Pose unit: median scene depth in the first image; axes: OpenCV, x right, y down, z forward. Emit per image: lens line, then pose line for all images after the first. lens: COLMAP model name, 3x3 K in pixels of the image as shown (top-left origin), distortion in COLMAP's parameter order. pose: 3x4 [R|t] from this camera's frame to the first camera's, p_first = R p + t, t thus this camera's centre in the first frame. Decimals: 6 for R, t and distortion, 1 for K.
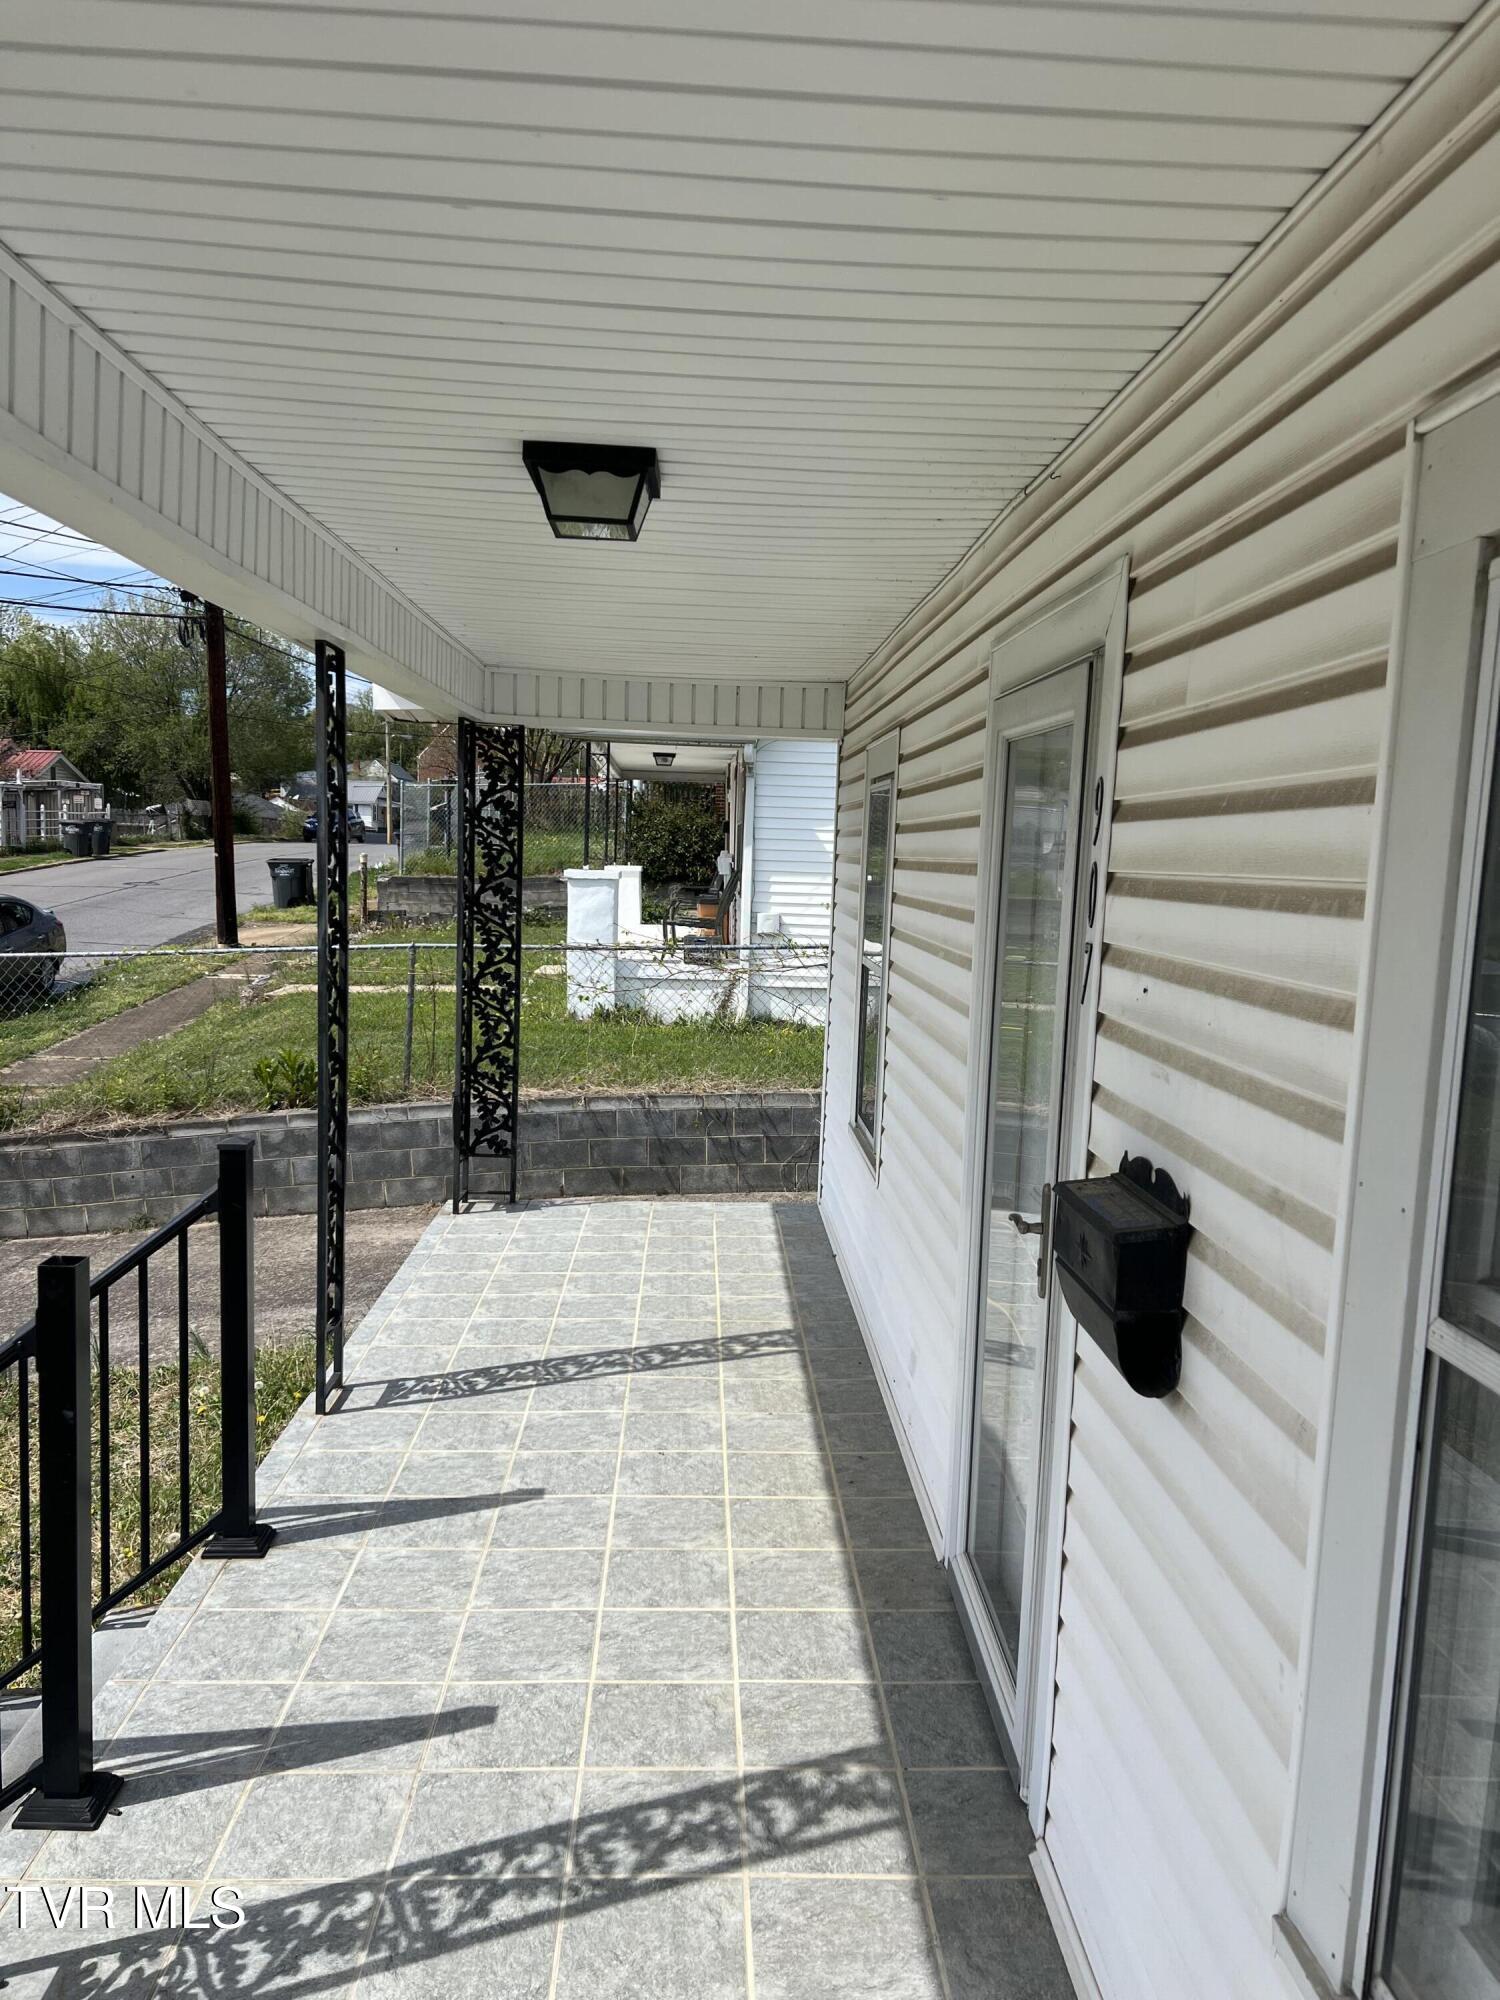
lens RADIAL K [[1504.2, 0, 750.1], [0, 1504.2, 1007.0], [0, 0, 1]] dist [0.035373, -0.047797]
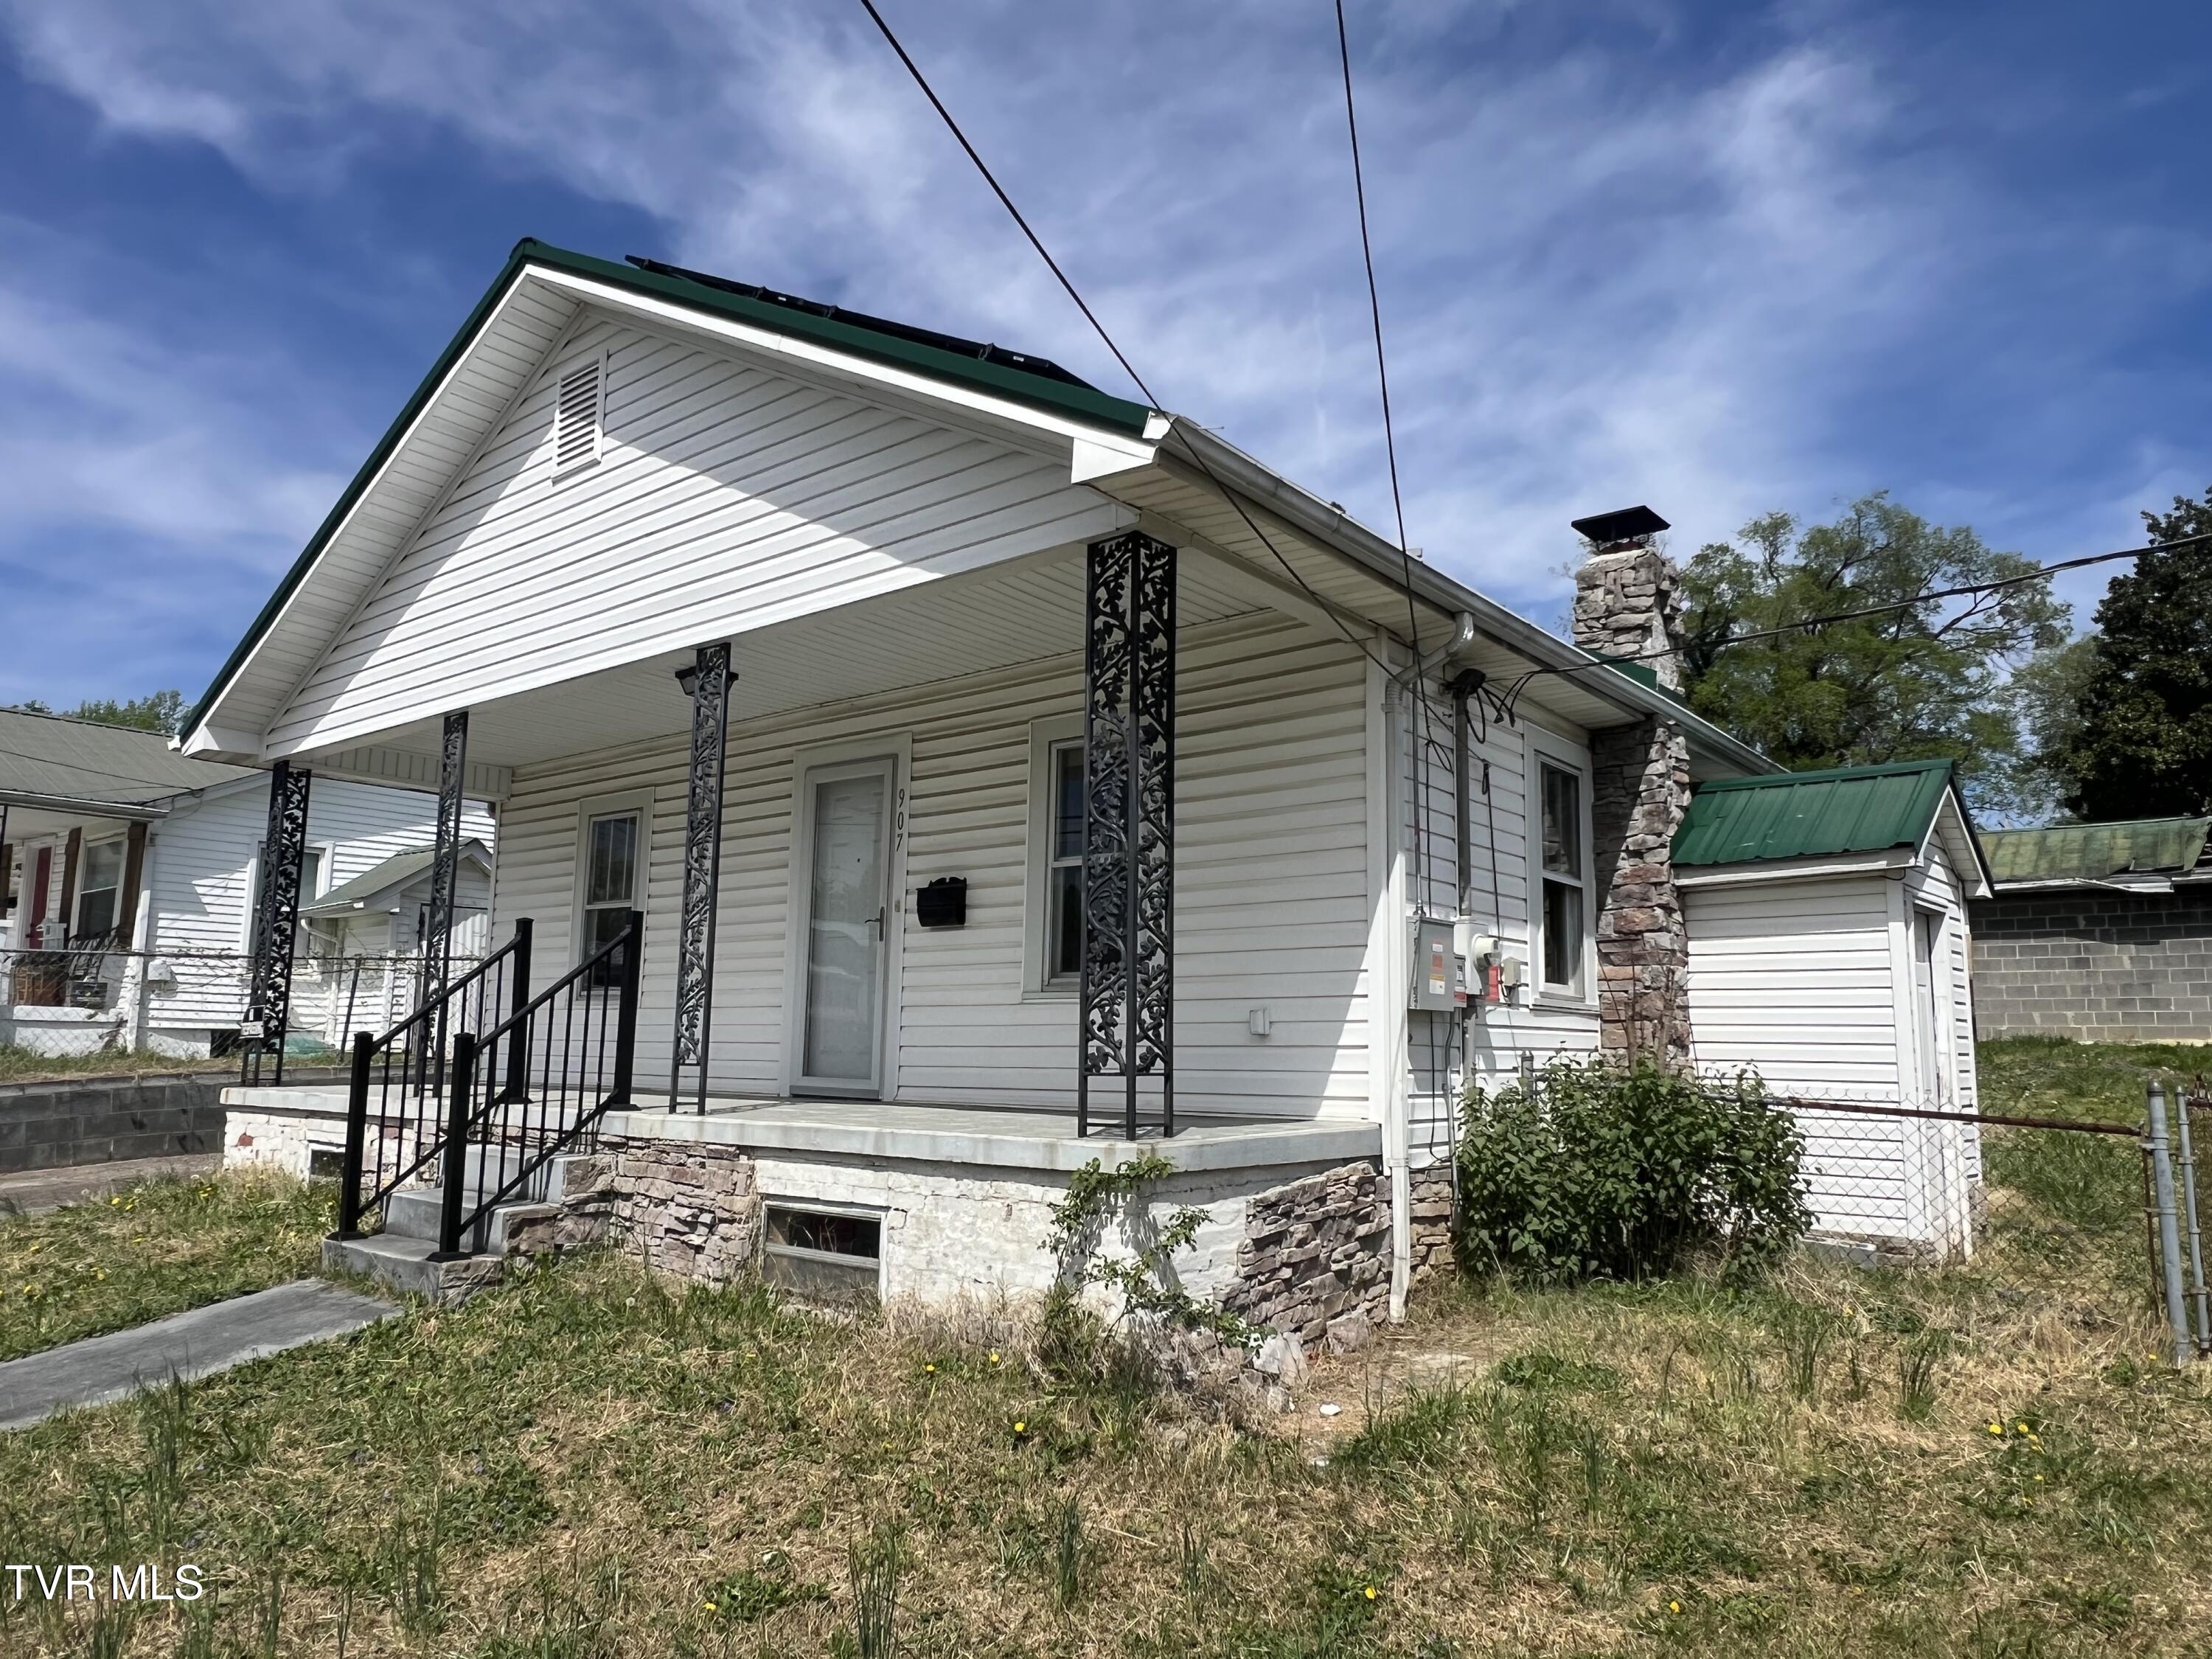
lens RADIAL K [[1439.3, 0, 1097.6], [0, 1439.3, 832.7], [0, 0, 1]] dist [0.010020, 0.001022]
pose [[0.654202, 0.085342, 0.751489, -0.503220], [0.088624, 0.978118, -0.188229, 0.158155], [-0.751109, 0.189740, 0.632324, -0.375592]]
